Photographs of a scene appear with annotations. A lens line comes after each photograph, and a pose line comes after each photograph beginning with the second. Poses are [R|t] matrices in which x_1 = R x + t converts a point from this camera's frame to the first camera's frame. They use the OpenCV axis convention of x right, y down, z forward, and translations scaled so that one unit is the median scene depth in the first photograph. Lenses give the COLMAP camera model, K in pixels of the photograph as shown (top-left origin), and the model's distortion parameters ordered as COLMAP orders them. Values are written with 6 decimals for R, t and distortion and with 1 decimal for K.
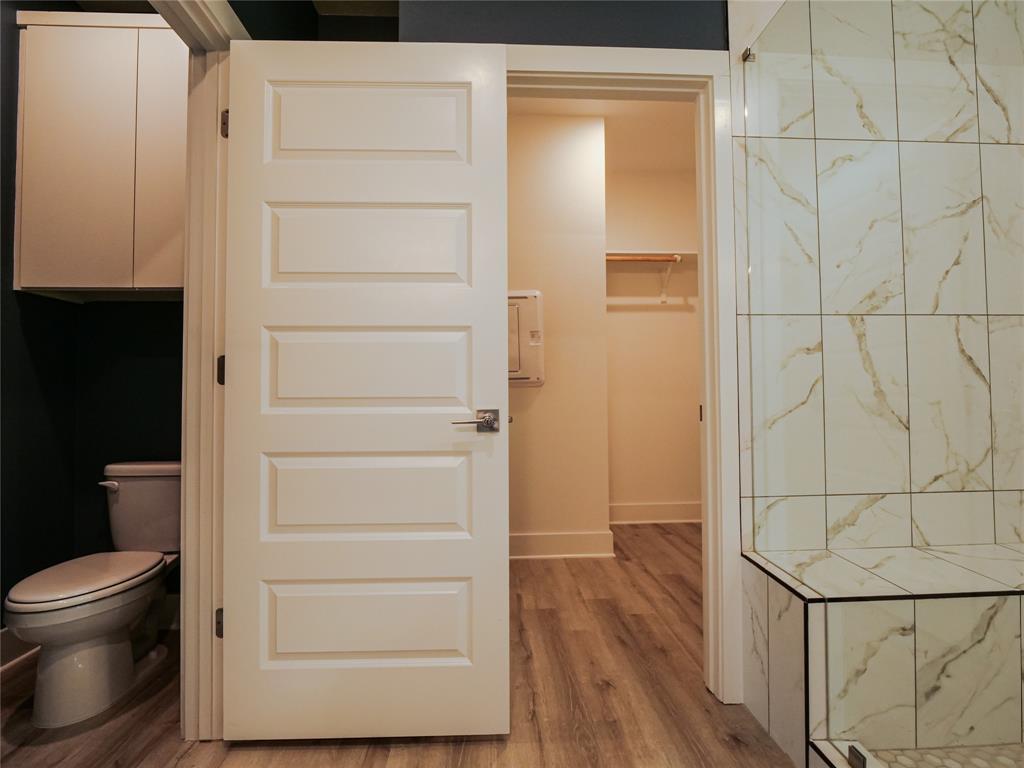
lens RADIAL K [[498.2, 0, 512.0], [0, 498.2, 384.0], [0, 0, 1]] dist [-0.014686, 0.000241]
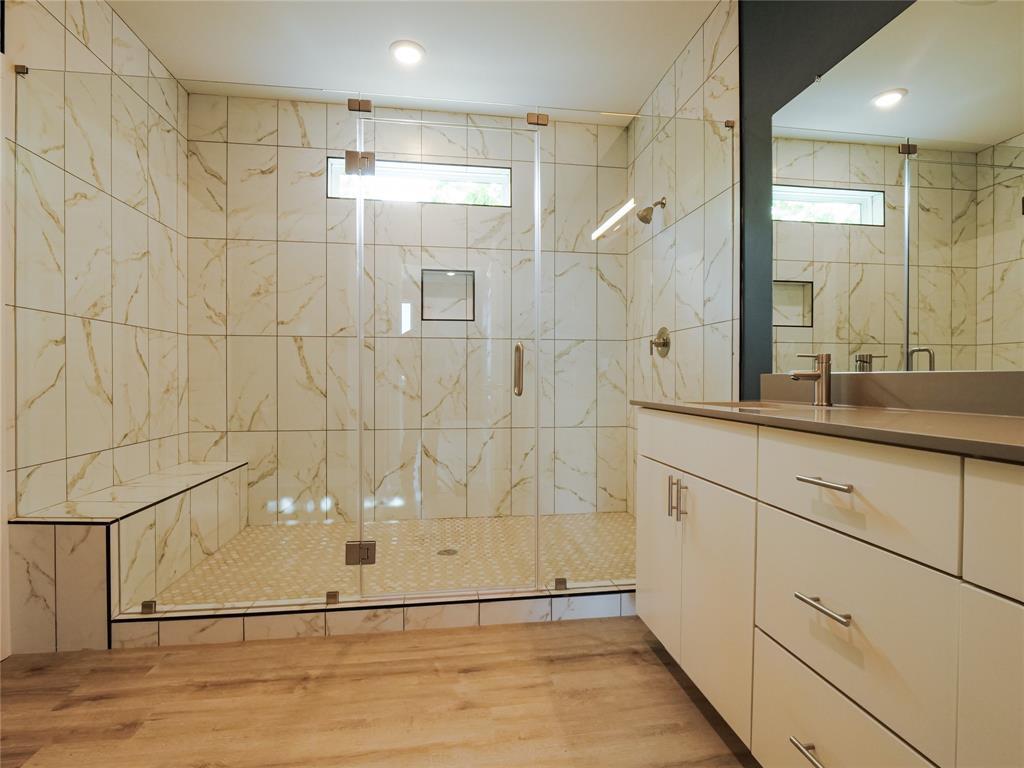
lens RADIAL K [[498.2, 0, 512.0], [0, 498.2, 384.0], [0, 0, 1]] dist [-0.014686, 0.000241]
pose [[-0.090038, -0.003100, 0.995934, -0.714023], [-0.026795, 0.999641, 0.000690, 0.003757], [-0.995578, -0.026624, -0.090089, -0.012371]]
